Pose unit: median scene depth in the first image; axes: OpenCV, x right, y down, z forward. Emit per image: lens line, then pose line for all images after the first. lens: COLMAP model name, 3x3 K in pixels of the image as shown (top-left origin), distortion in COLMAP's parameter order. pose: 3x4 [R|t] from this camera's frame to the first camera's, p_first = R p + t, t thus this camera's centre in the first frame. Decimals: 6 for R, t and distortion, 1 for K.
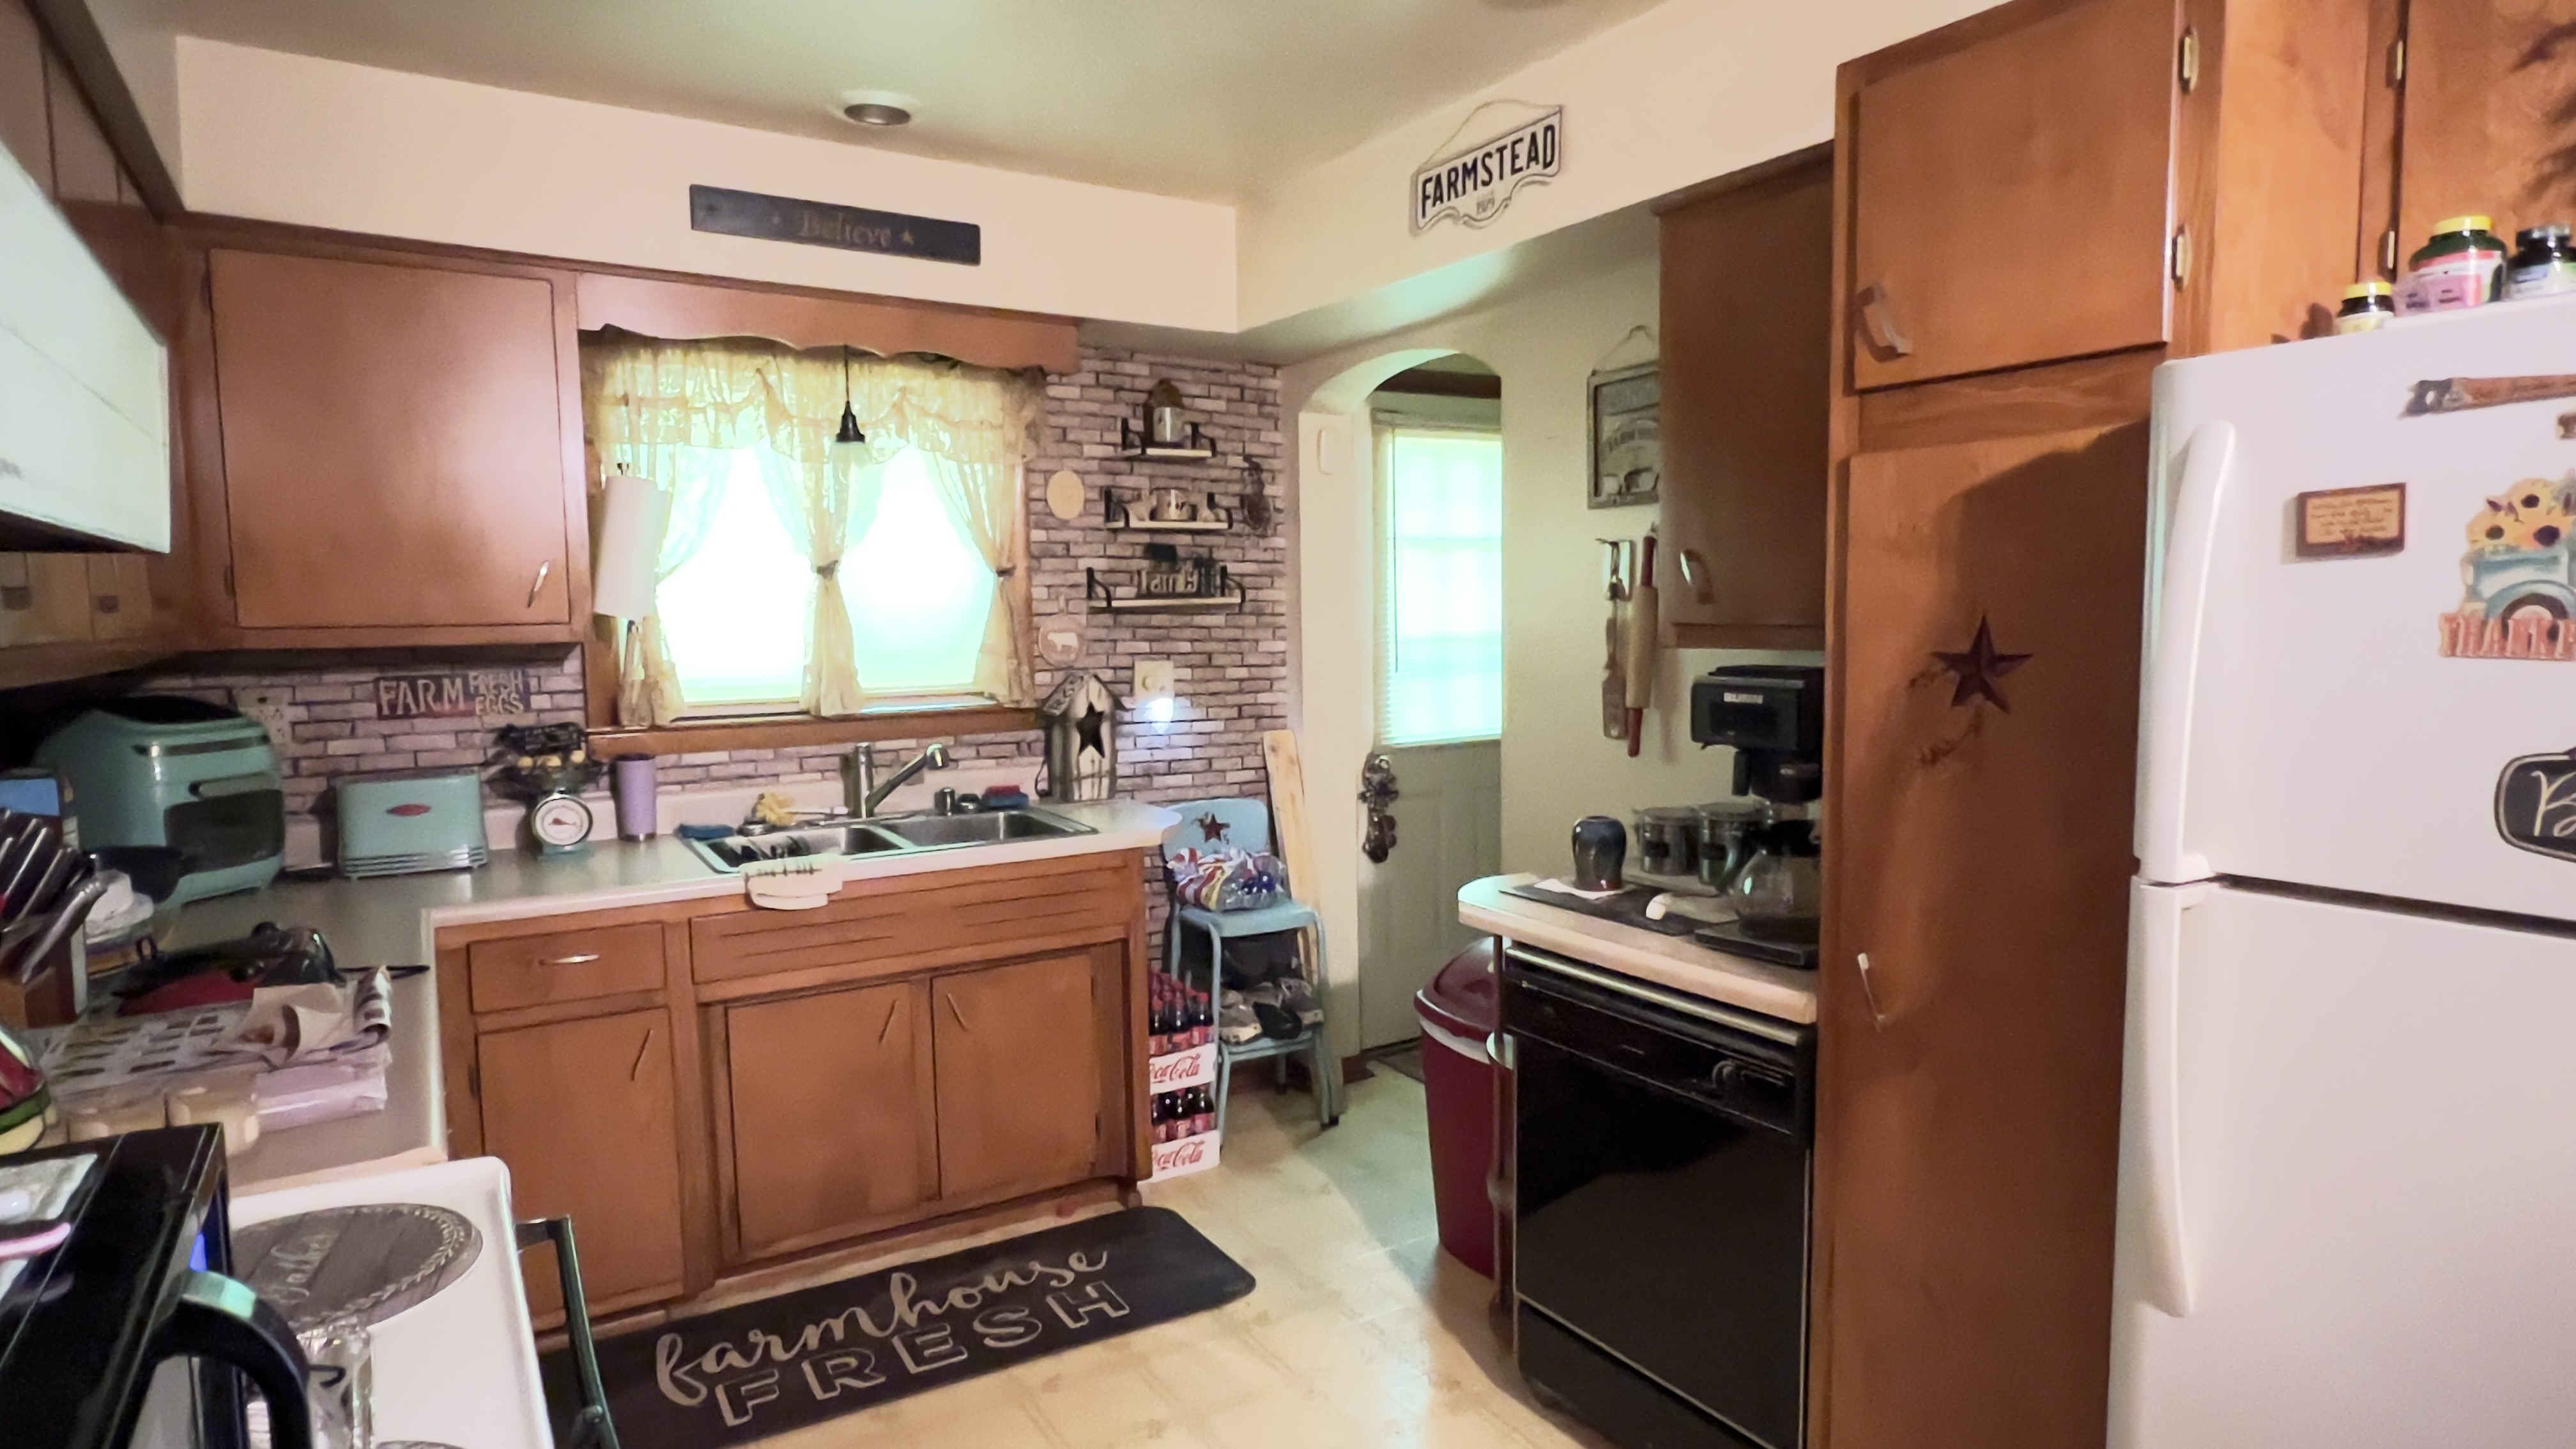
lens RADIAL K [[1416.2, 0, 1274.0], [0, 1416.2, 737.6], [0, 0, 1]] dist [-0.000419, -0.001669]
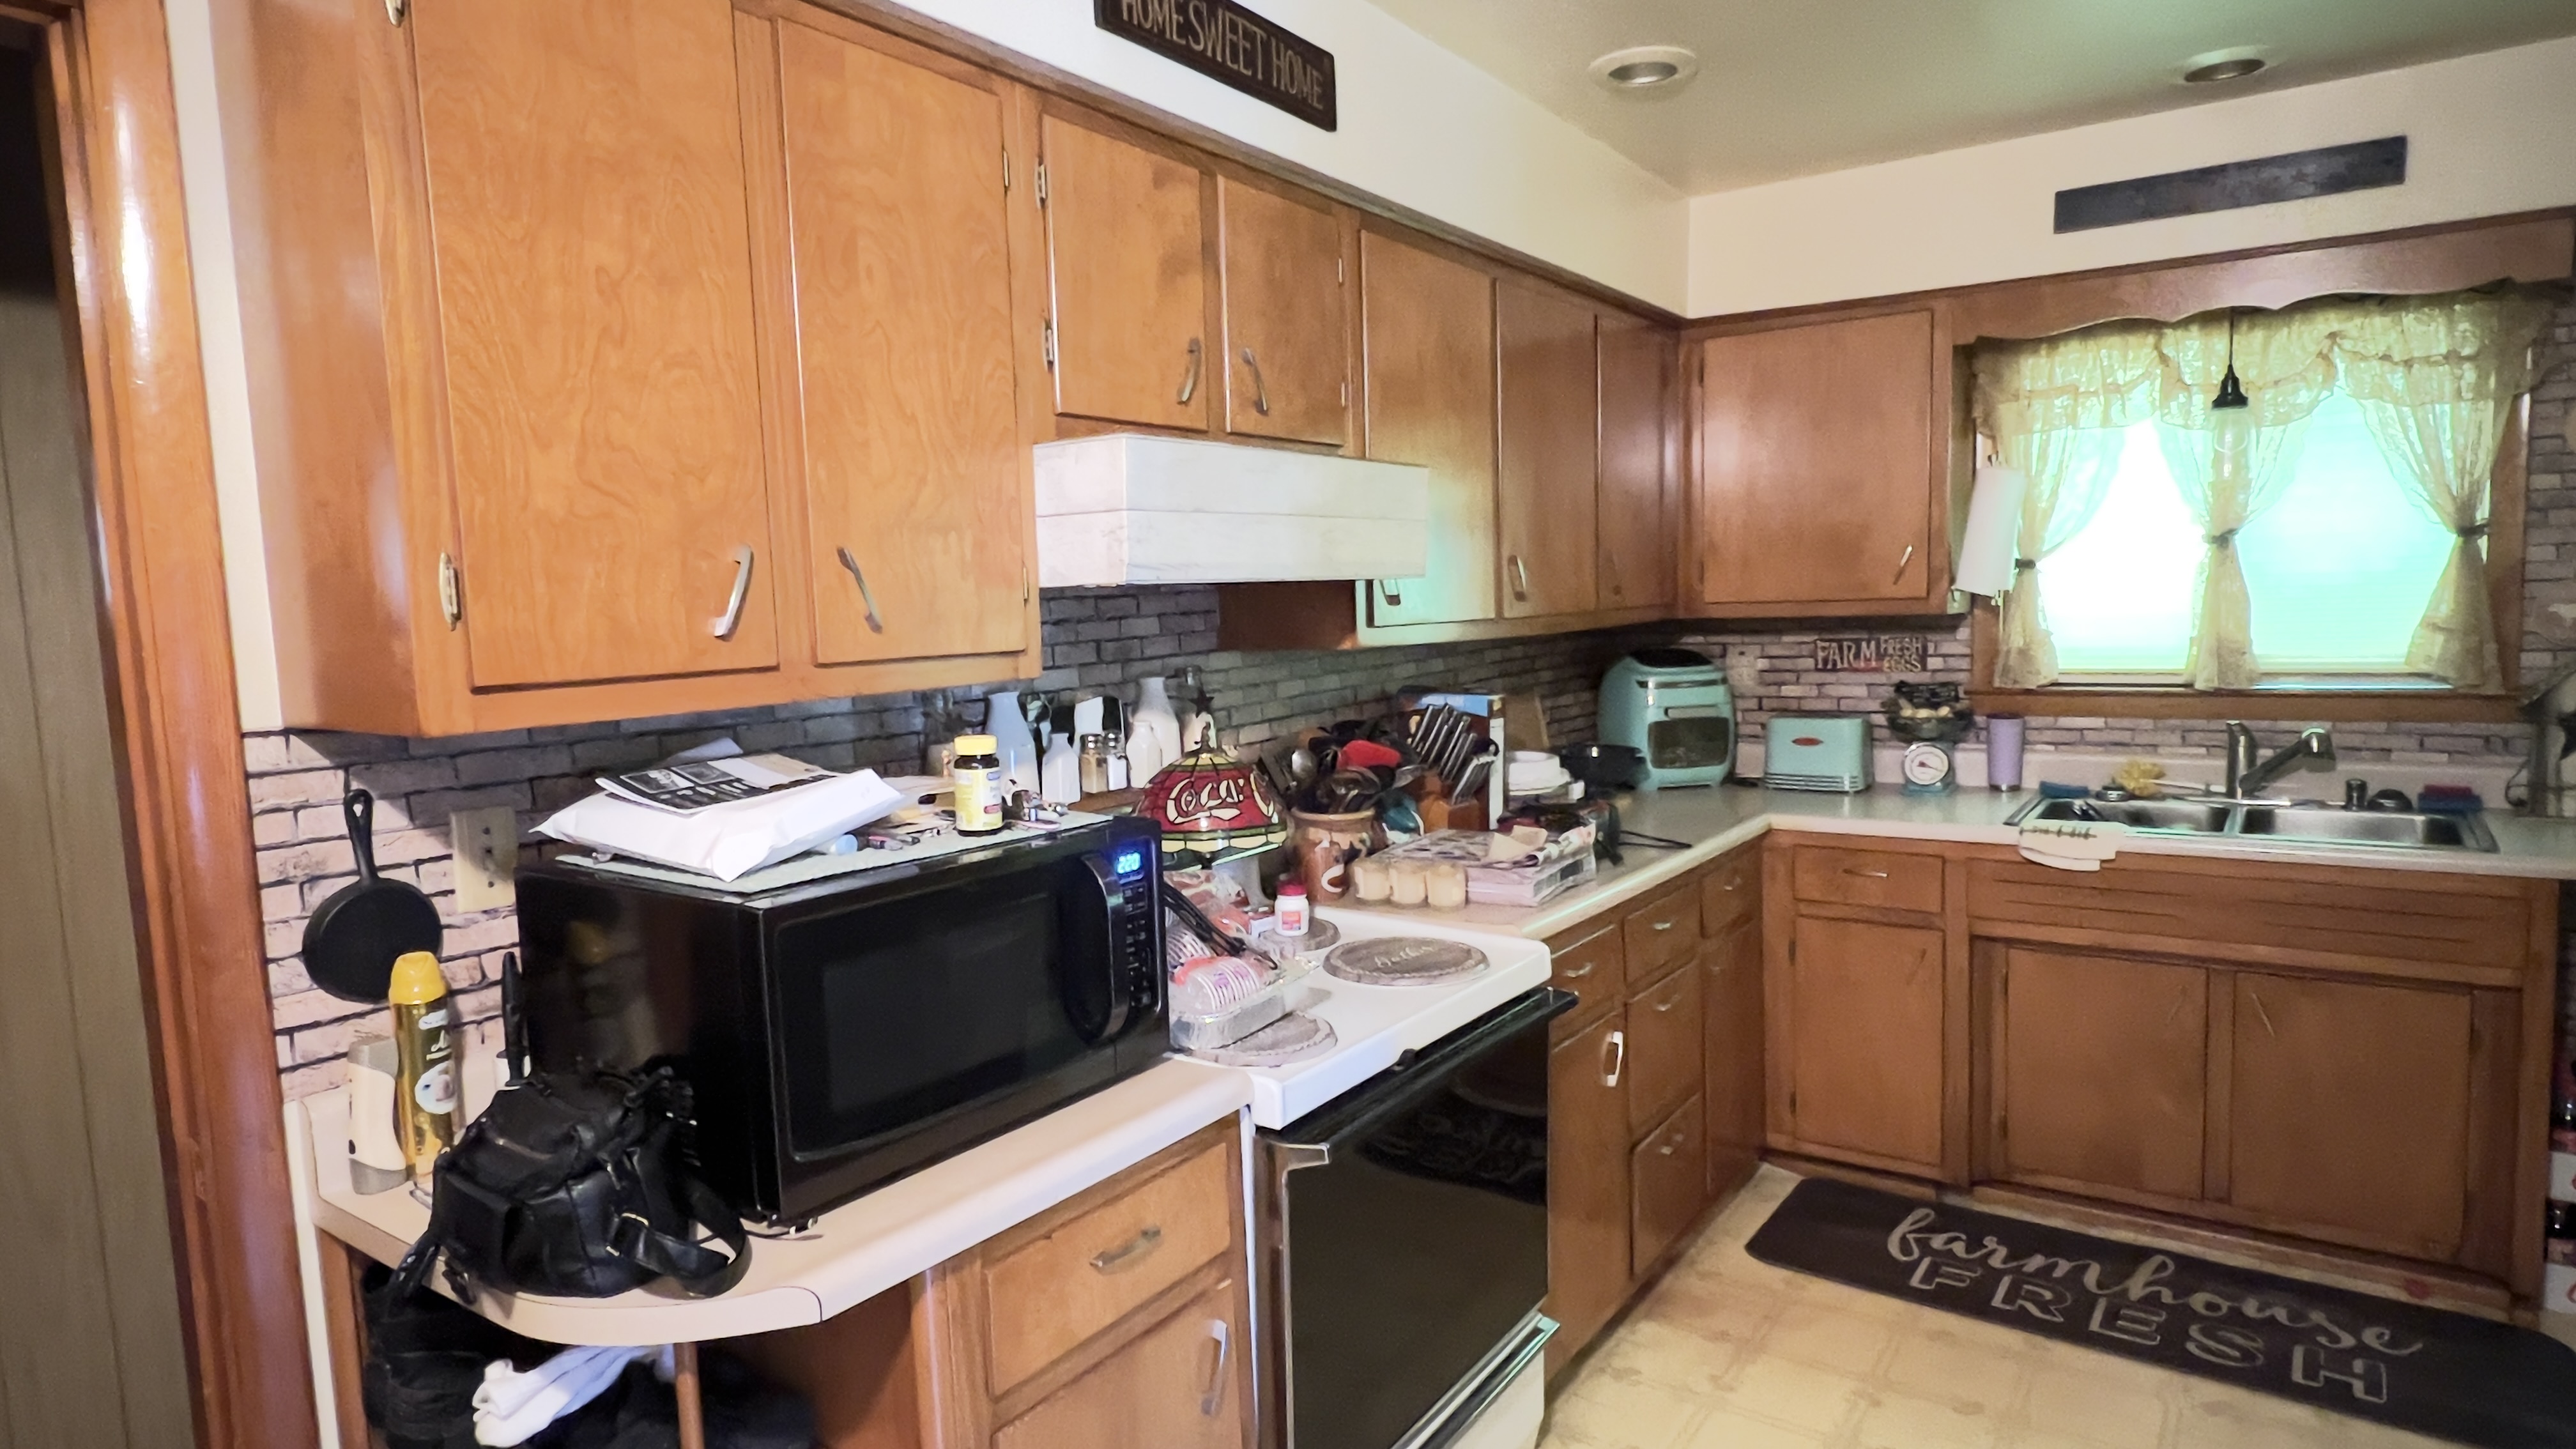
lens RADIAL K [[1412.5, 0, 1281.5], [0, 1412.5, 740.5], [0, 0, 1]] dist [0.000450, -0.000022]
pose [[0.389849, 0.092040, -0.916268, 0.361369], [-0.059281, 0.995437, 0.074770, -0.017178], [0.918969, 0.025168, 0.393526, 0.037219]]
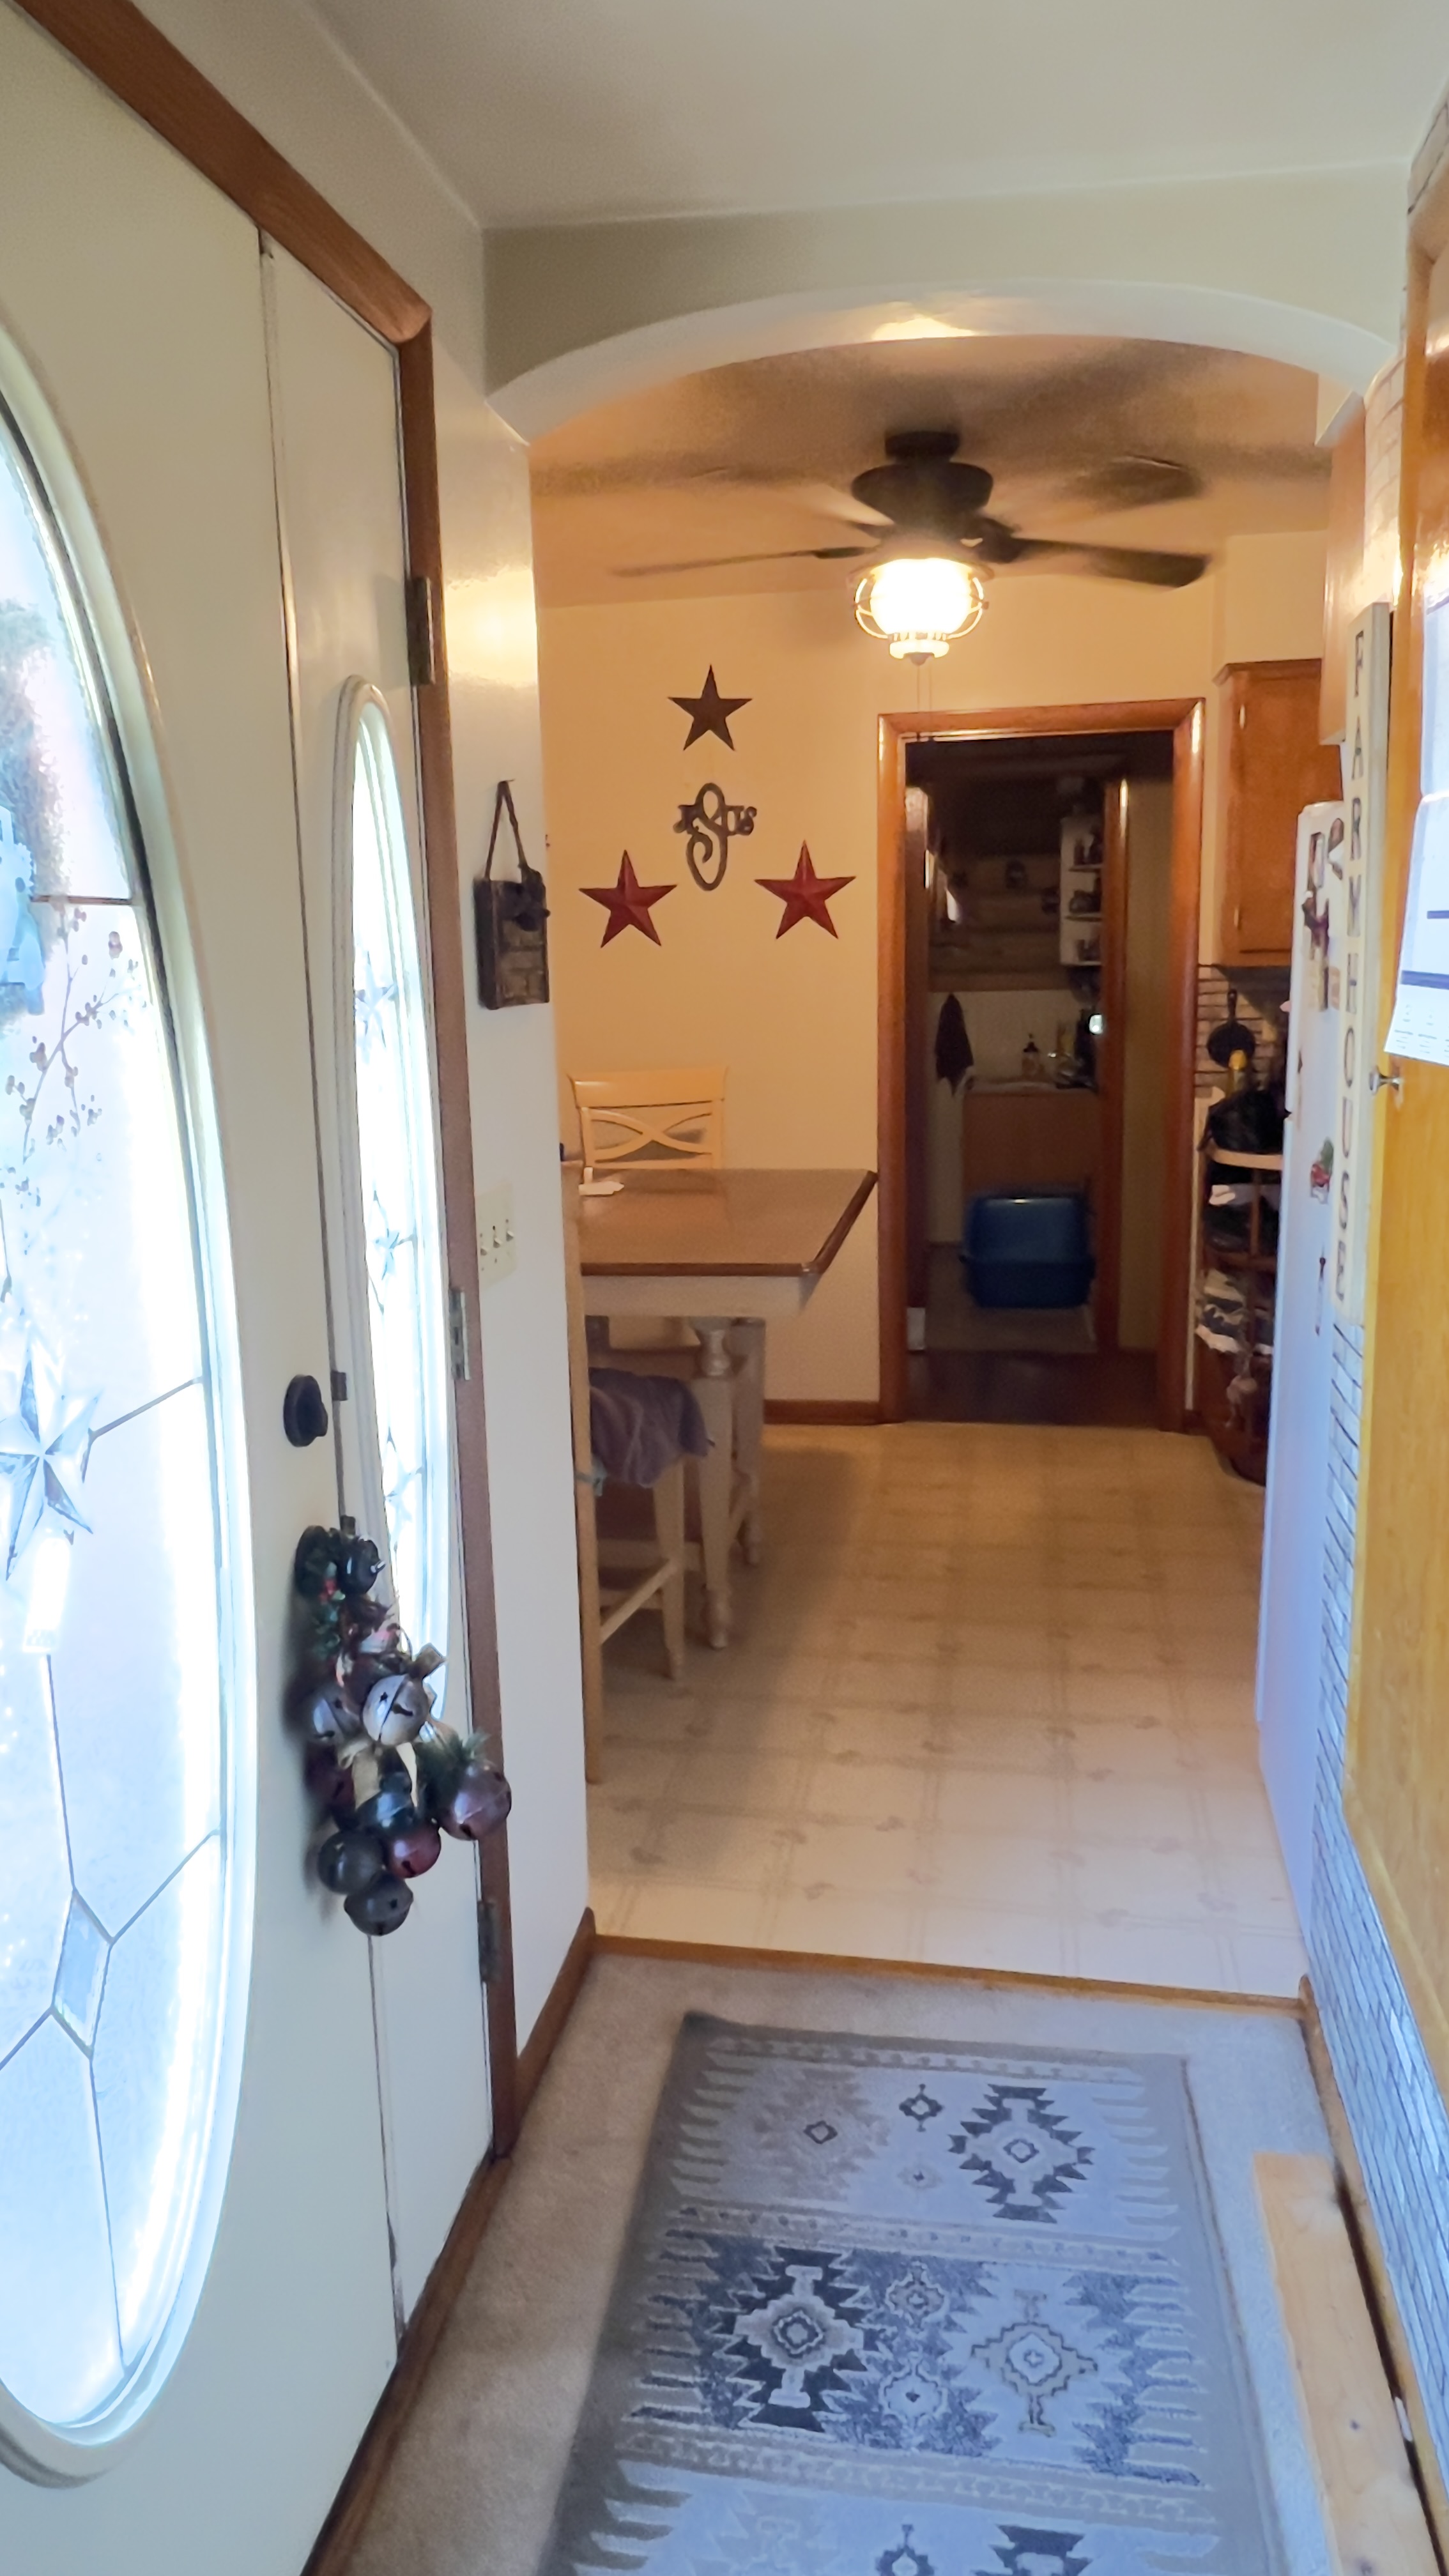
lens RADIAL K [[1724.3, 0, 724.5], [0, 1724.3, 1288.0], [0, 0, 1]] dist [0.003169, 0.001516]
pose [[-0.658922, 0.181304, -0.730035, 1.313212], [-0.034705, 0.962157, 0.270276, -0.093646], [0.751410, 0.203426, -0.627695, 0.634870]]
